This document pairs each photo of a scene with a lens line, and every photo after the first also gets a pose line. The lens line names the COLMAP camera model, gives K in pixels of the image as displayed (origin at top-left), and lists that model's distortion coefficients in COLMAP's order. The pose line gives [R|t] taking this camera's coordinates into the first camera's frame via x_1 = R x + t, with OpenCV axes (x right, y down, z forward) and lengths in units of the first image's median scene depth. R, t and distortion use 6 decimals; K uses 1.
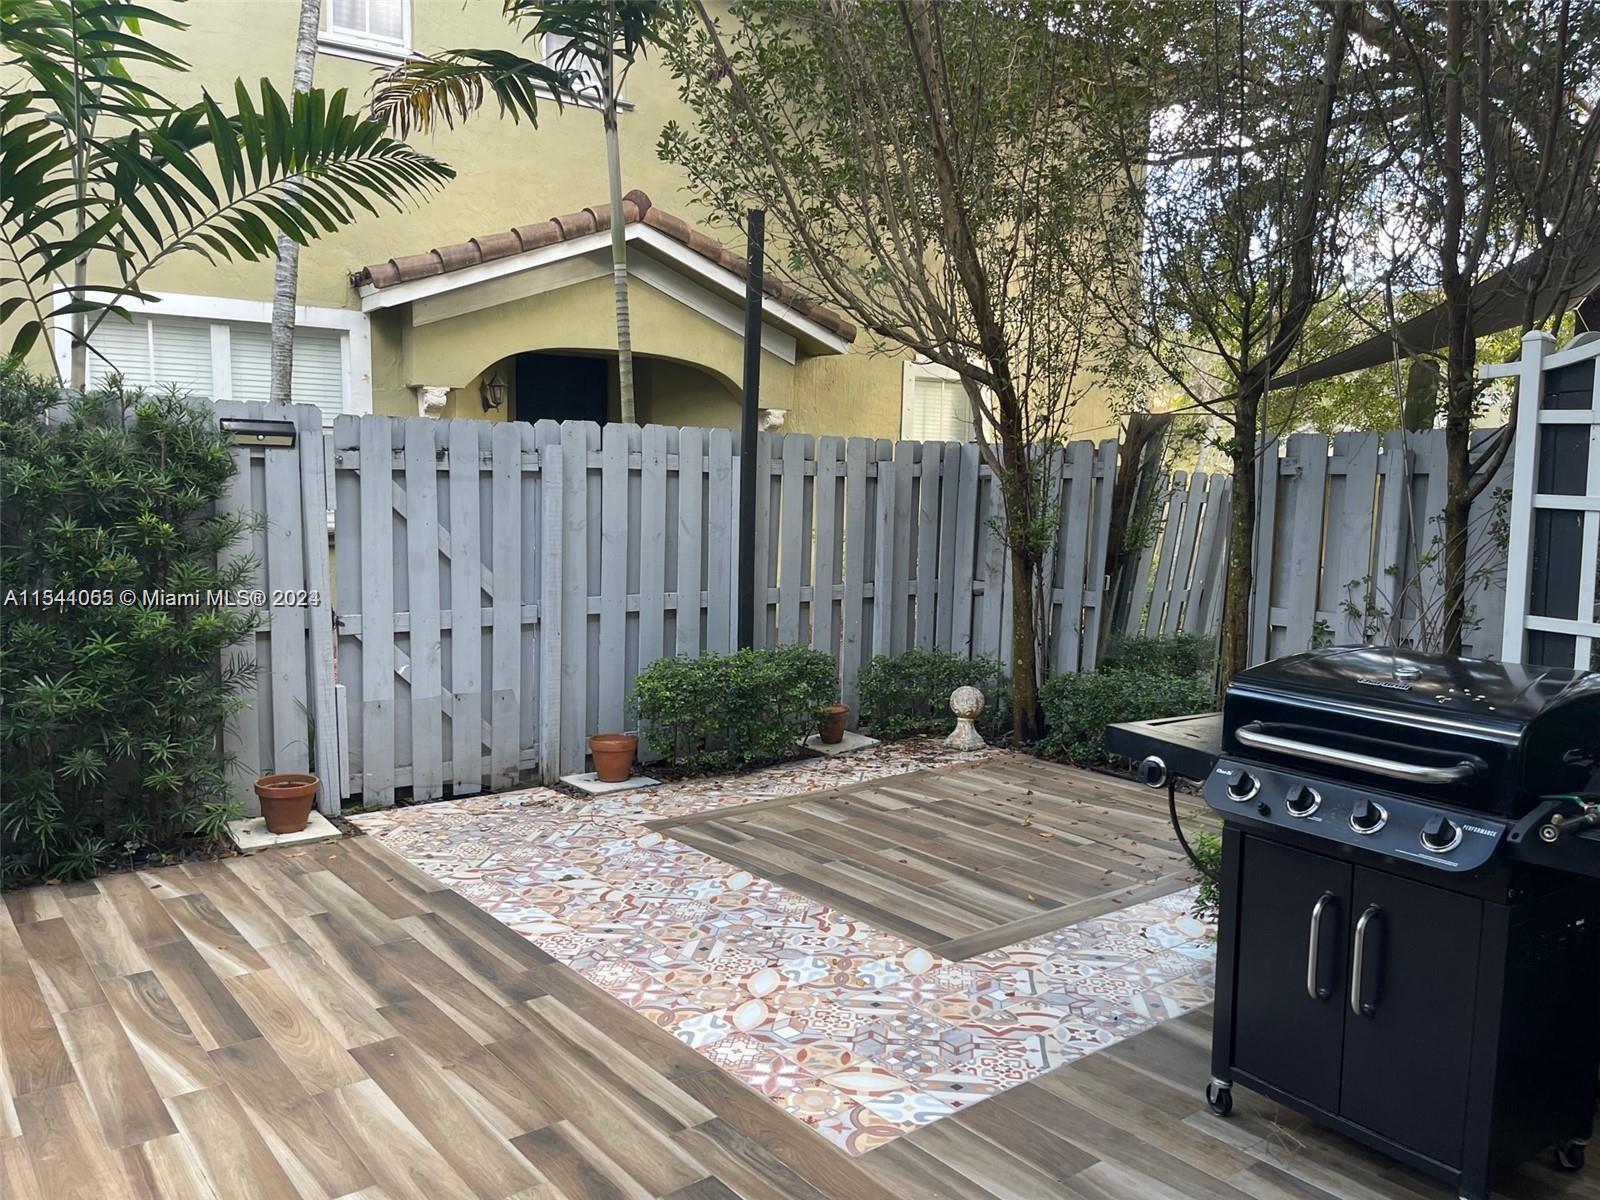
lens RADIAL K [[1212.9, 0, 816.6], [0, 1212.9, 600.0], [0, 0, 1]] dist [0.068570, -0.086829]
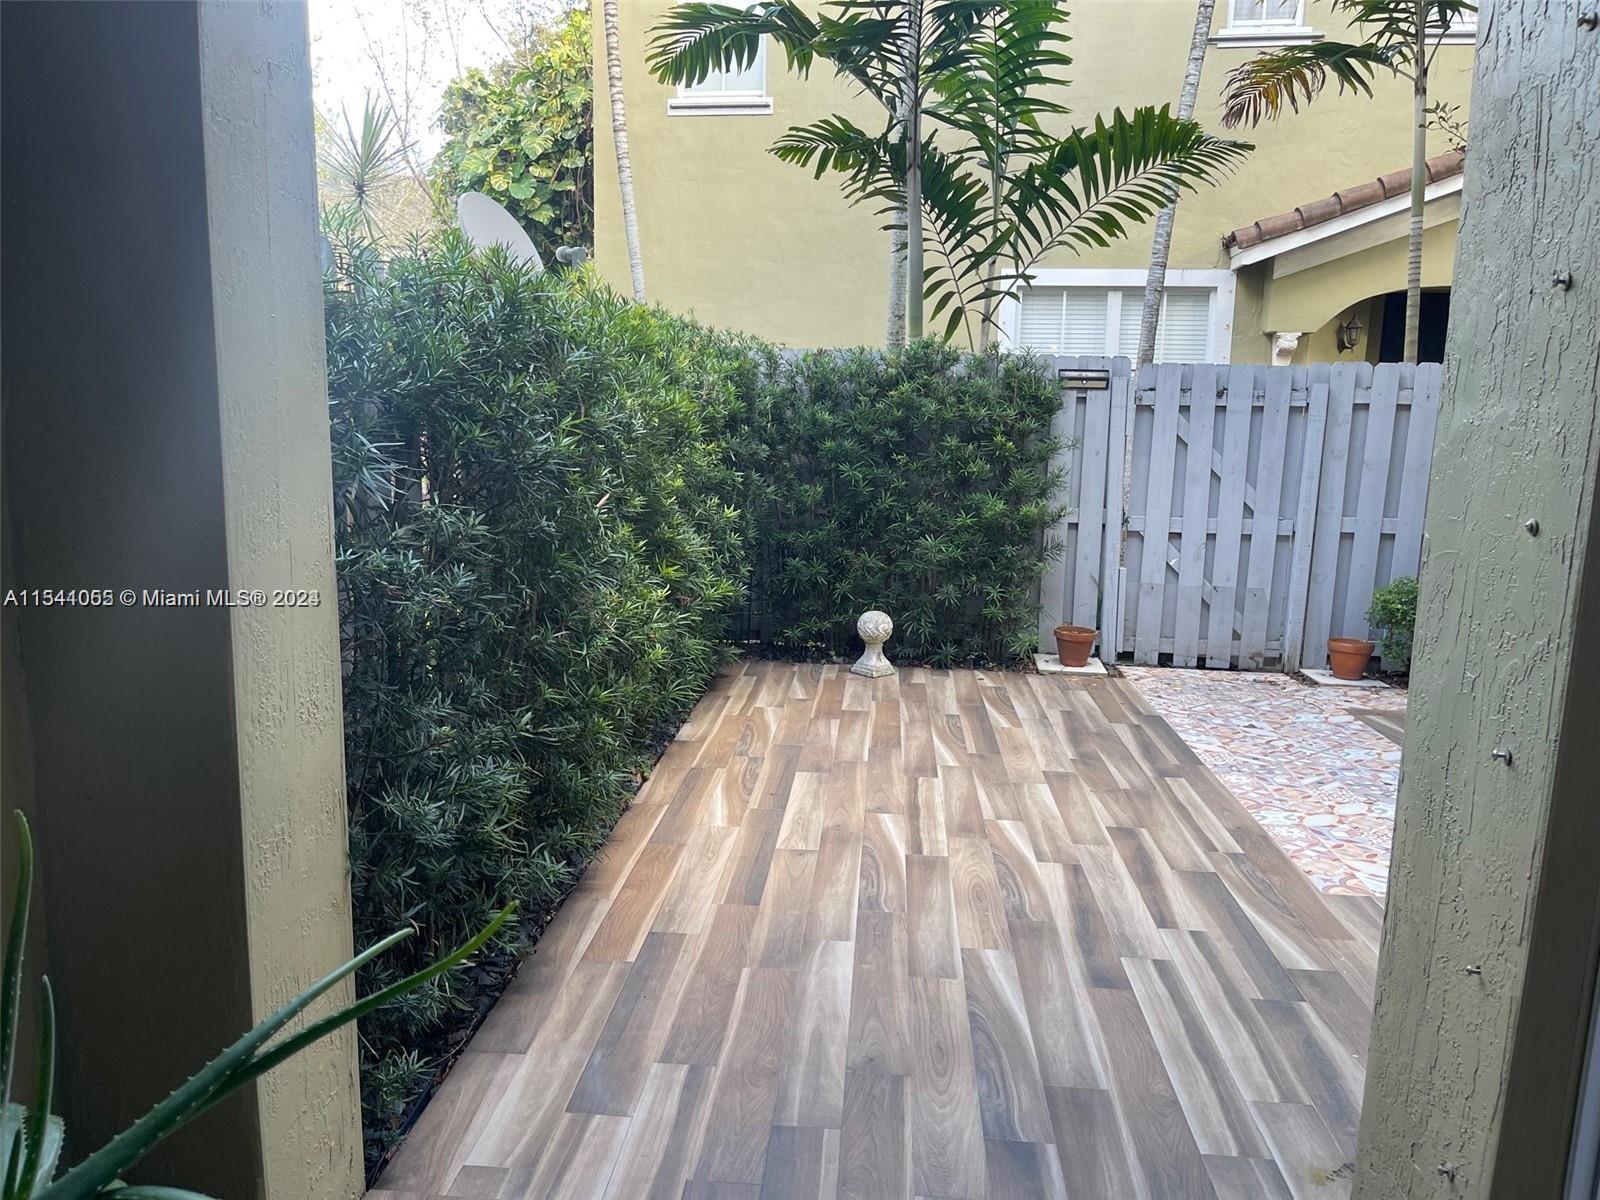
lens RADIAL K [[1212.9, 0, 804.8], [0, 1212.9, 600.3], [0, 0, 1]] dist [0.068570, -0.086829]
pose [[0.734024, 0.108508, -0.670399, 0.258758], [-0.076839, 0.994084, 0.076767, 0.030126], [0.674763, -0.004836, 0.738019, -0.225225]]
